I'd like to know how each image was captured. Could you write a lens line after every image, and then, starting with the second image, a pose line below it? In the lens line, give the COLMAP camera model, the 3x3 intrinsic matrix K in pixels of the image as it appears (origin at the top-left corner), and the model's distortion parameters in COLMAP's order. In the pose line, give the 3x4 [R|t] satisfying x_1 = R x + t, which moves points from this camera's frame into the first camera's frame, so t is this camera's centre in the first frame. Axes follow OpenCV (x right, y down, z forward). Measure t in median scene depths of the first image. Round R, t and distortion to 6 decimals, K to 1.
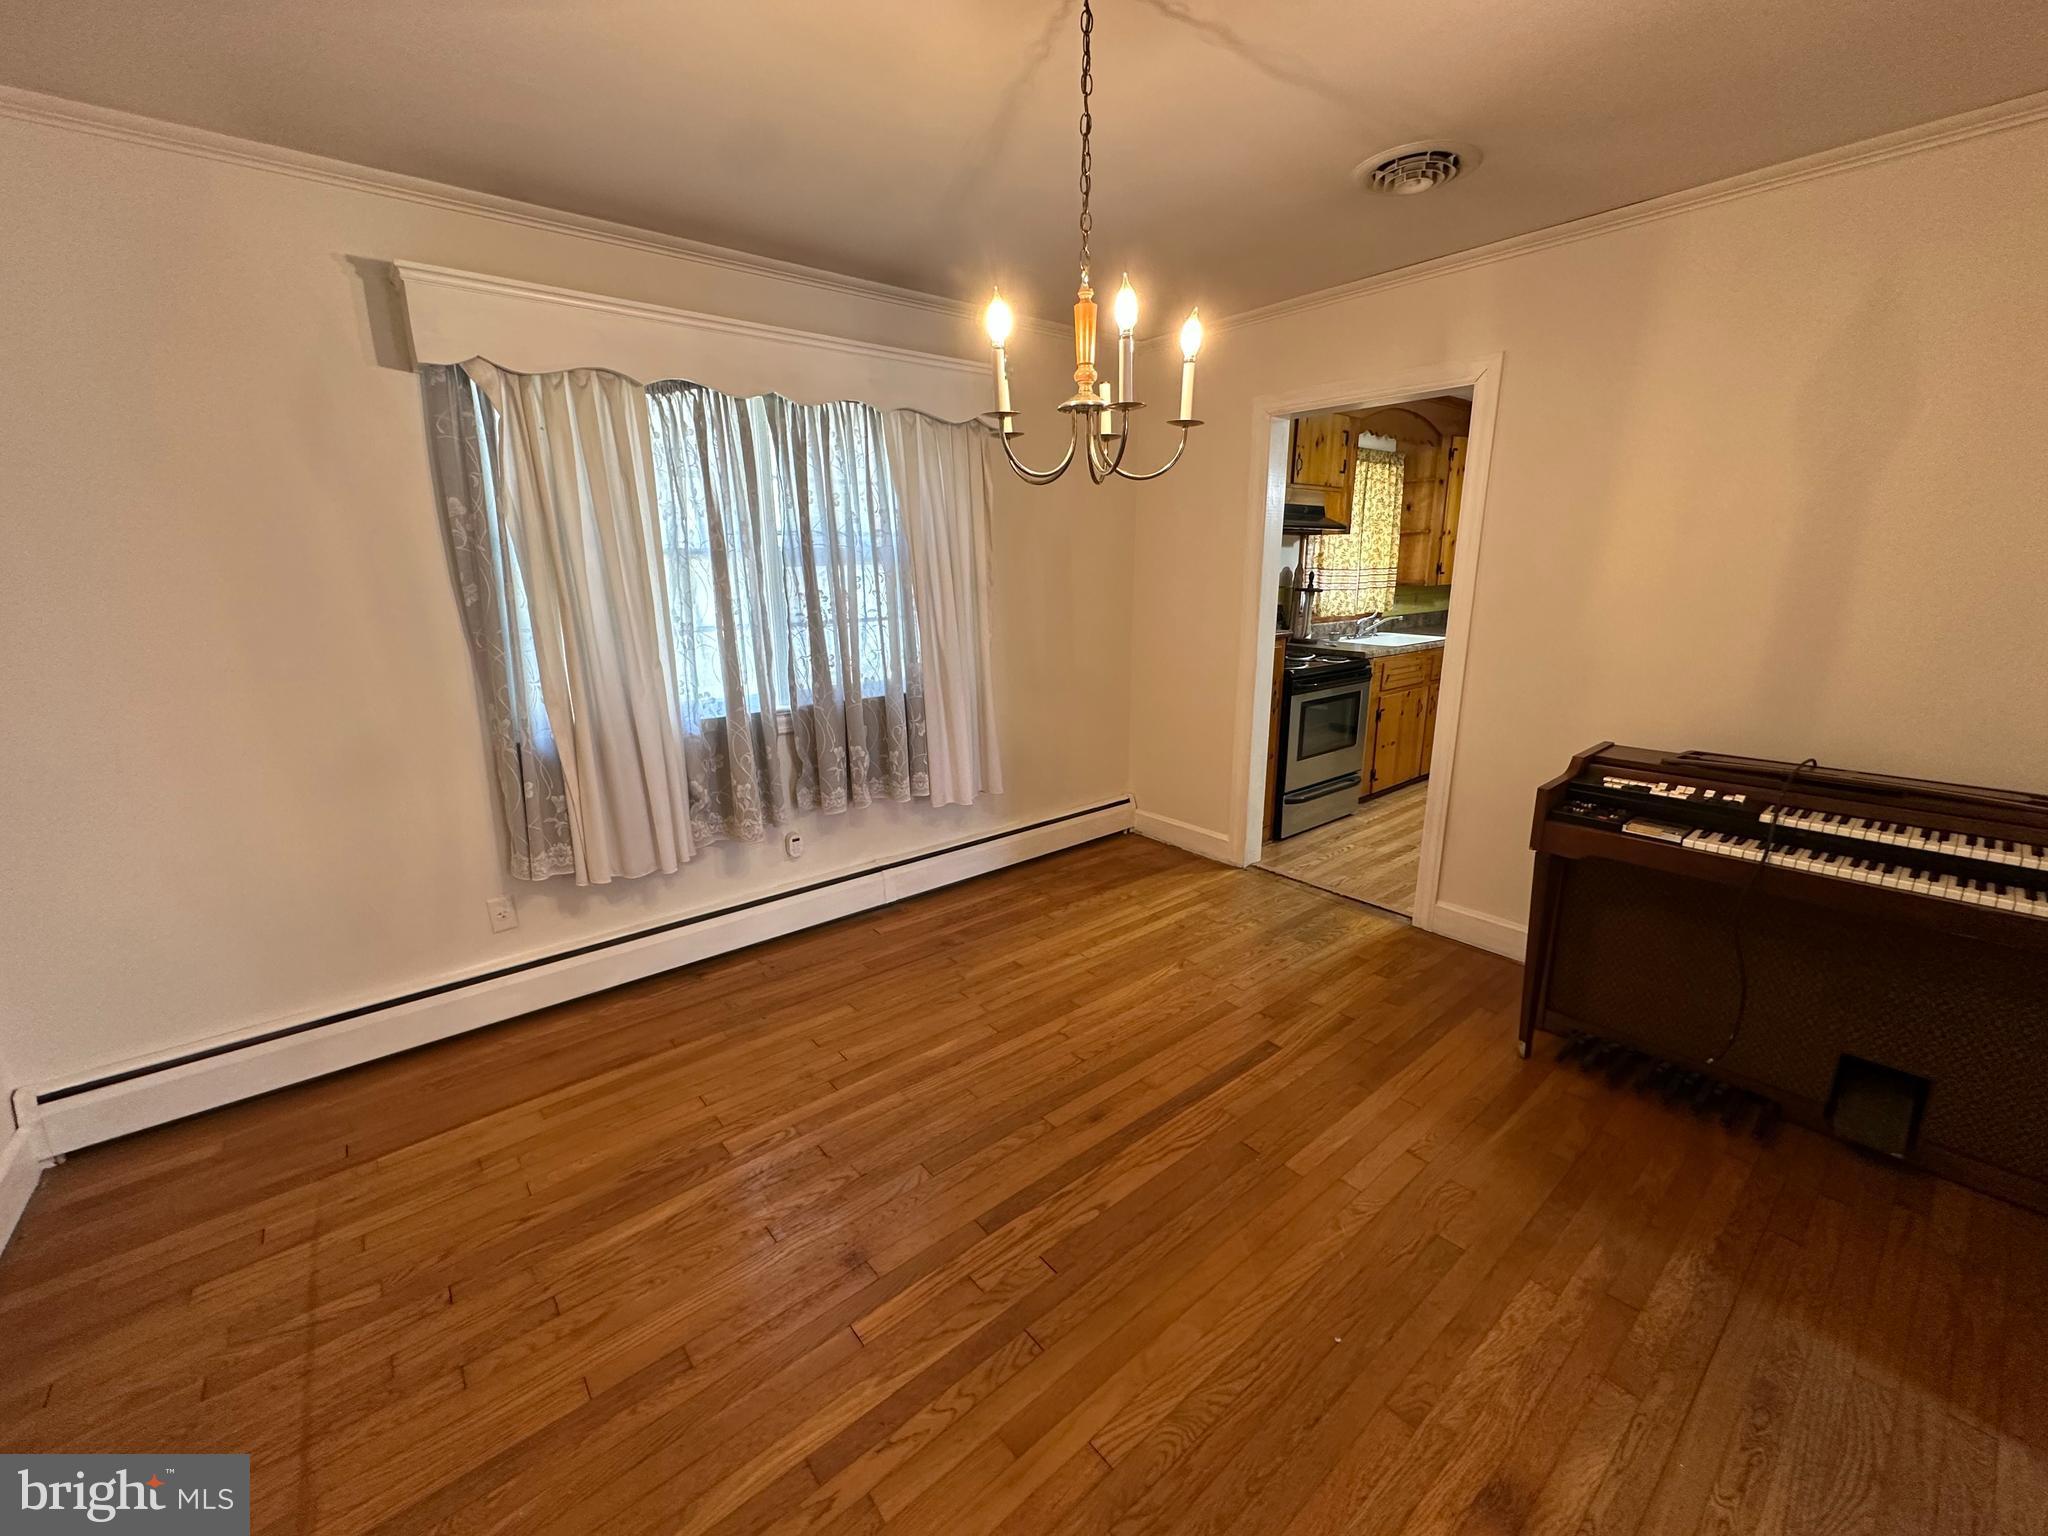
lens RADIAL K [[808.0, 0, 1029.9], [0, 808.0, 767.4], [0, 0, 1]] dist [0.000343, 0.000166]
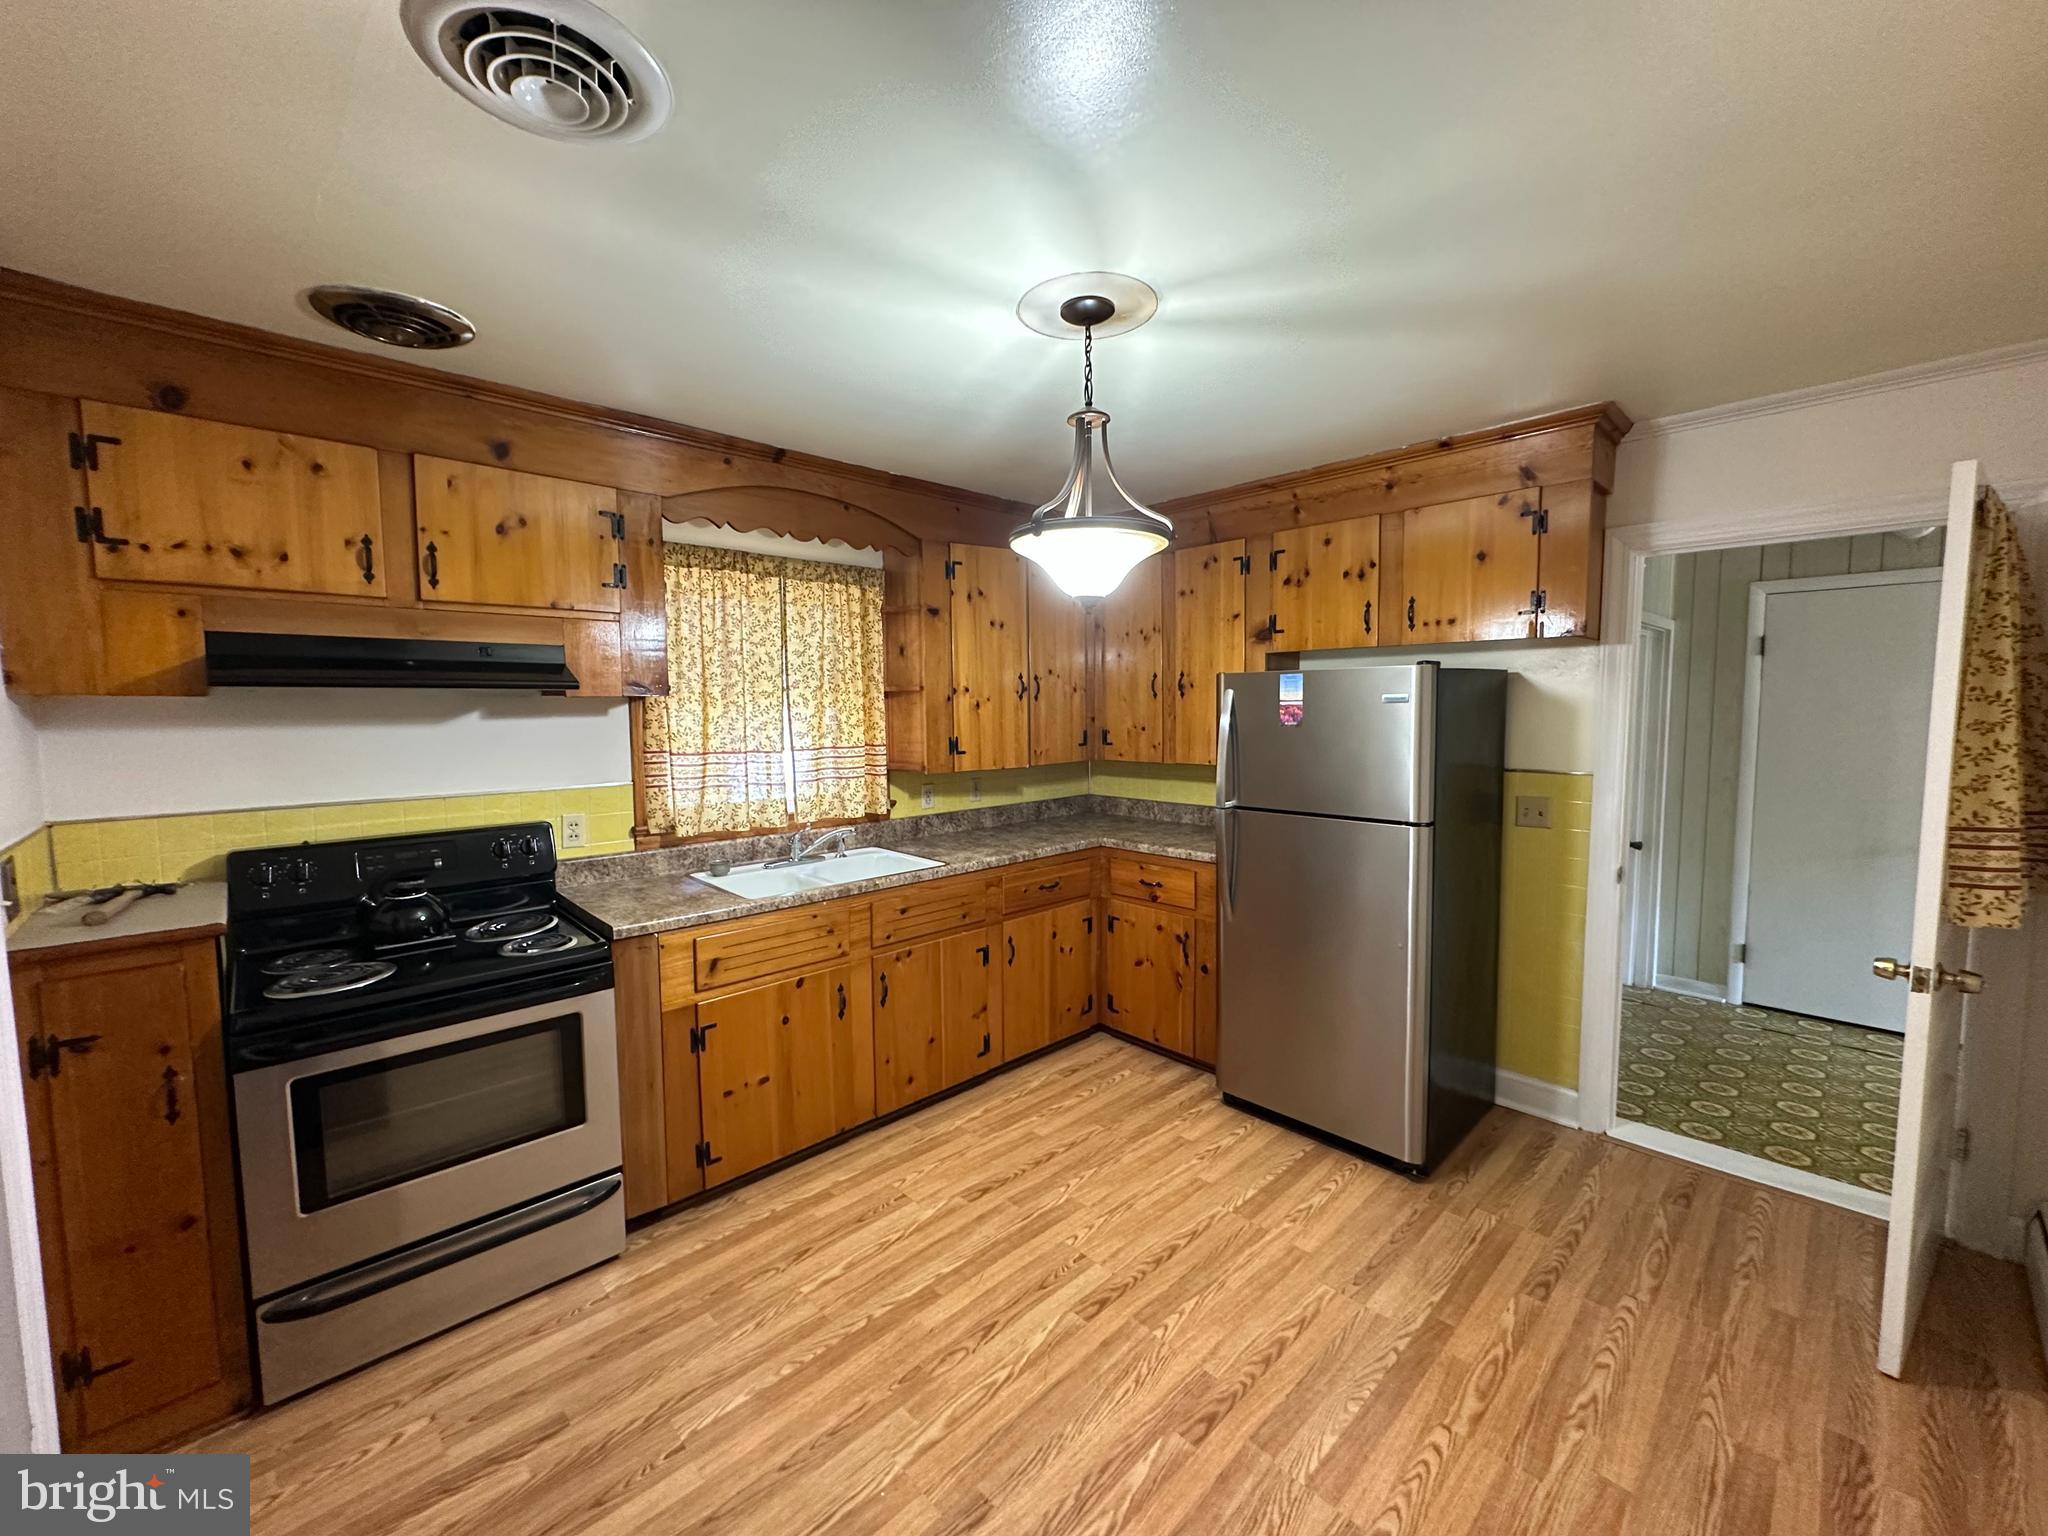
lens RADIAL K [[808.0, 0, 1022.6], [0, 808.0, 769.6], [0, 0, 1]] dist [0.000343, 0.000166]
pose [[0.997824, -0.008484, 0.065384, 0.562563], [0.019868, 0.984279, -0.175501, -0.127938], [-0.062867, 0.176418, 0.982306, 0.423223]]
